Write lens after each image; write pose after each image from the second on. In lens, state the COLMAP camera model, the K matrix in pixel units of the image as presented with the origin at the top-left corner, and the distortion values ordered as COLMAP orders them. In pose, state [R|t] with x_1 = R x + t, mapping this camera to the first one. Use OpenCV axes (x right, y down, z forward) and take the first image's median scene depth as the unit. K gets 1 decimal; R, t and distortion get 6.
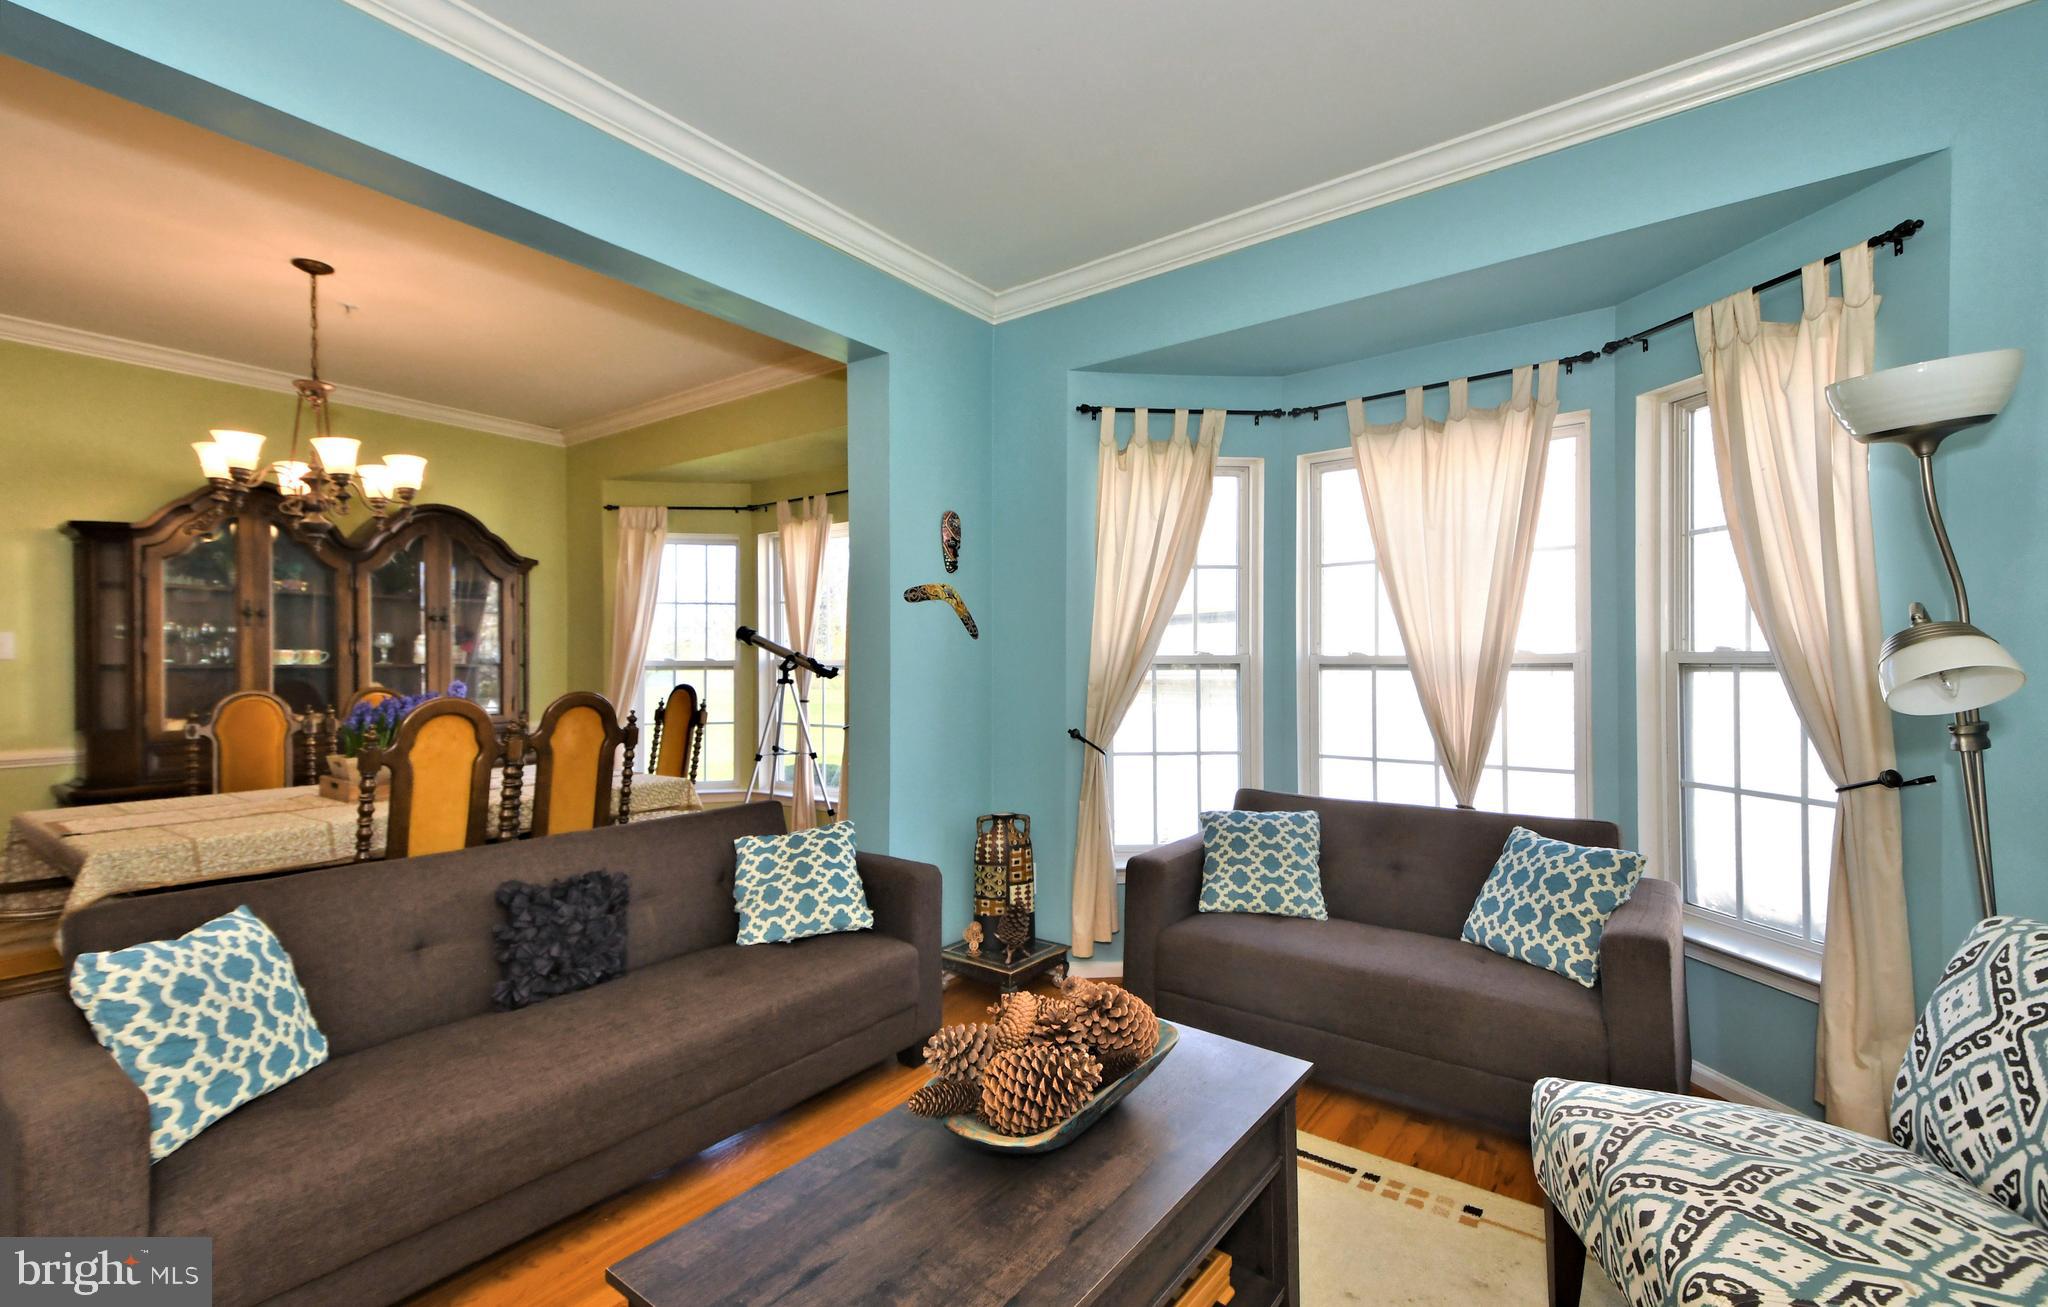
lens RADIAL K [[853.1, 0, 1024.0], [0, 853.1, 653.5], [0, 0, 1]] dist [0.000407, 0.000166]
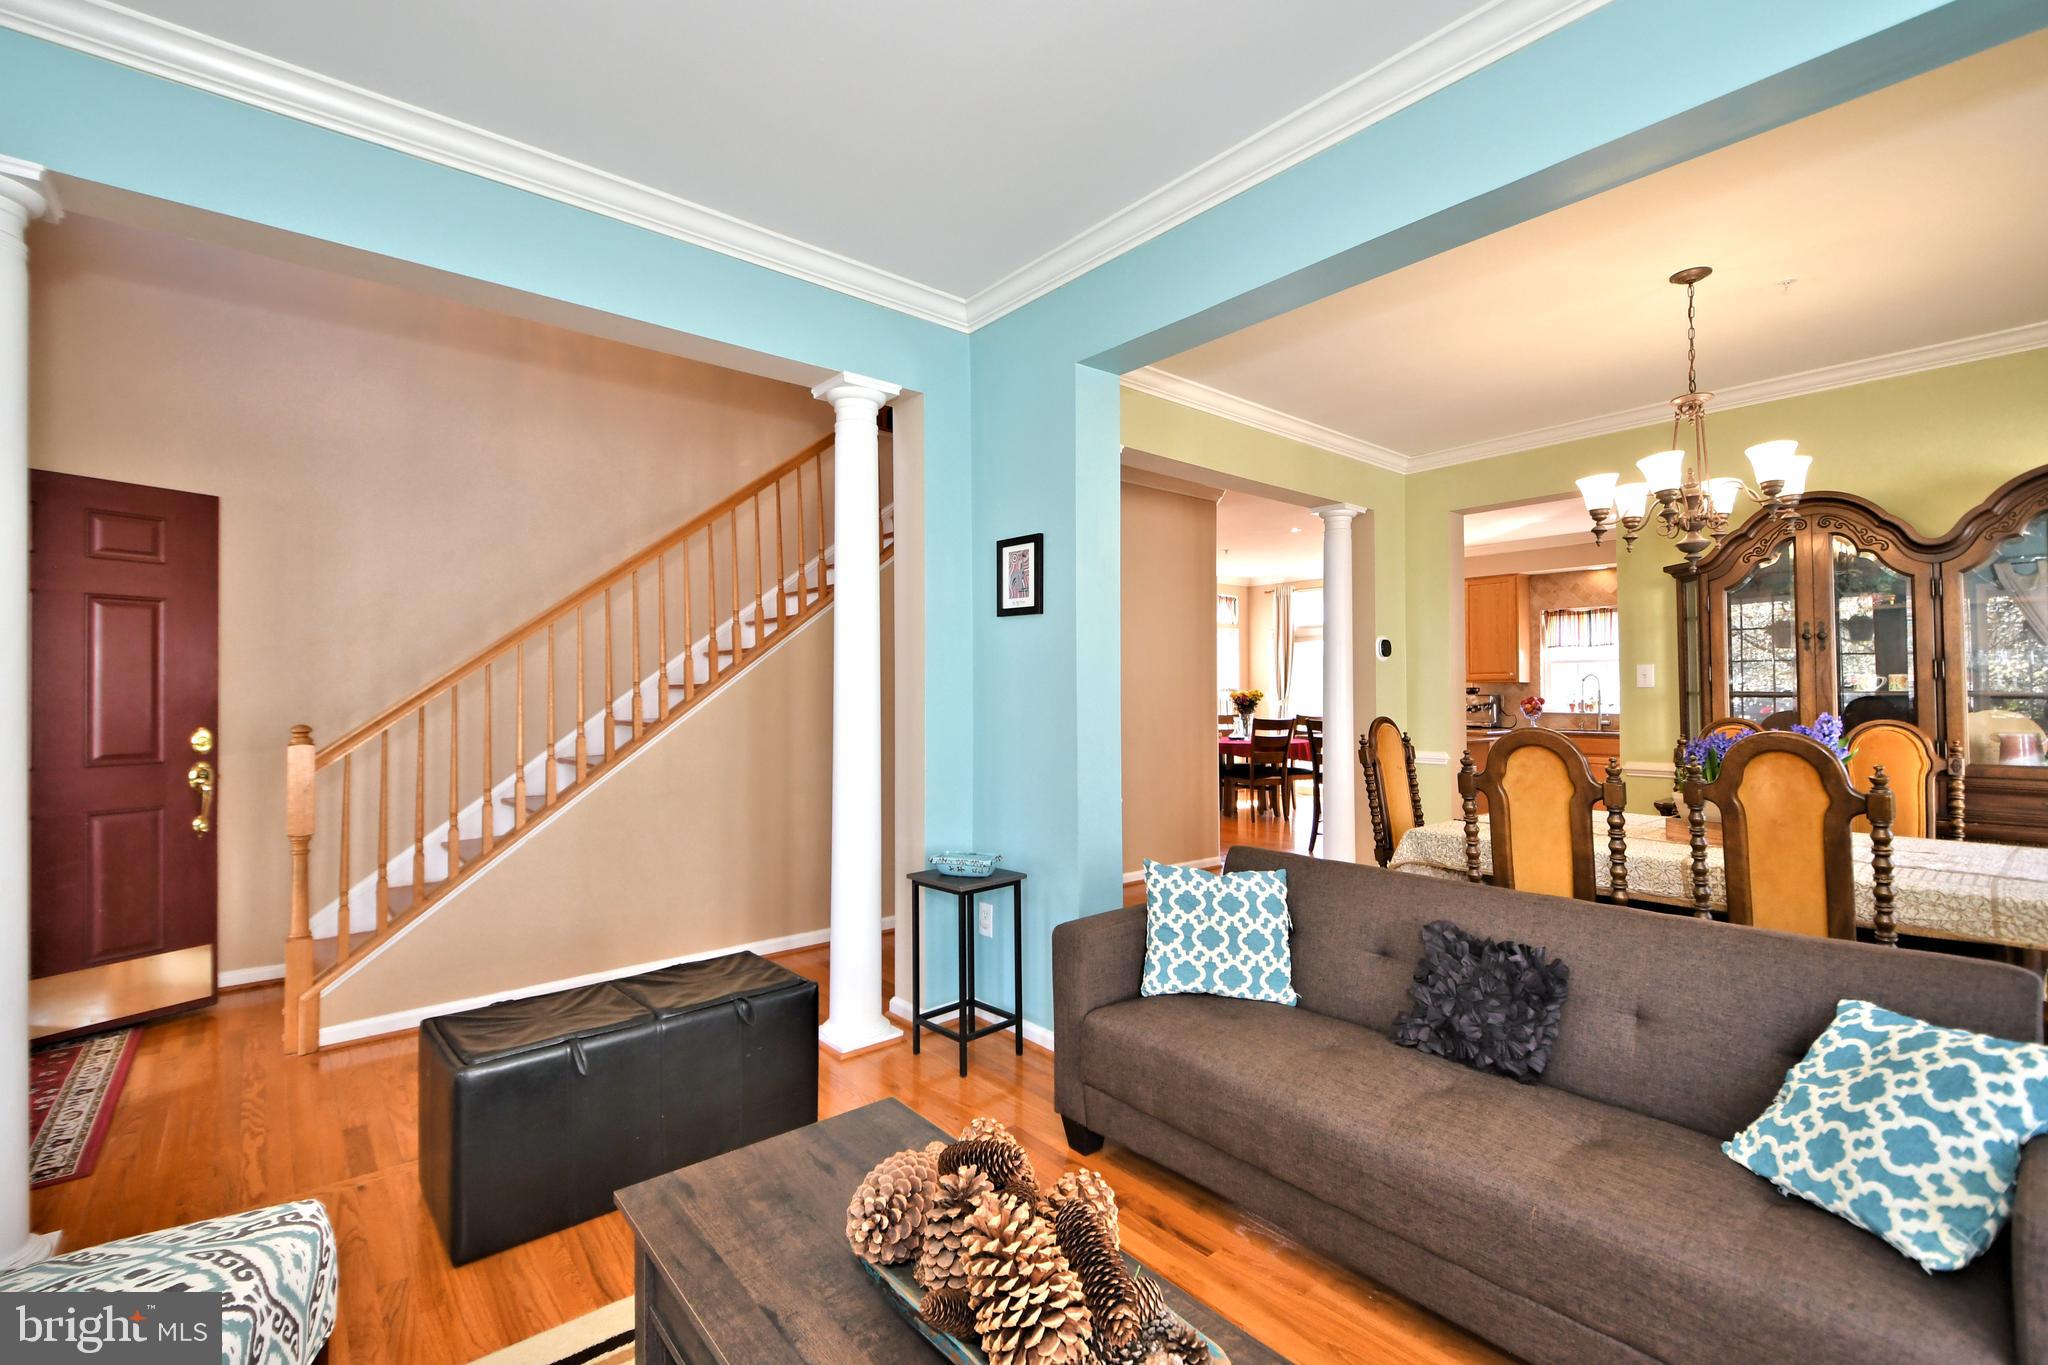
lens RADIAL K [[916.5, 0, 1024.0], [0, 916.5, 682.5], [0, 0, 1]] dist [-0.000863, -0.000494]
pose [[-0.225760, -0.001914, -0.974181, 0.416942], [0.010608, 0.999934, -0.004423, -0.002174], [0.974125, -0.011333, -0.225725, 0.634345]]
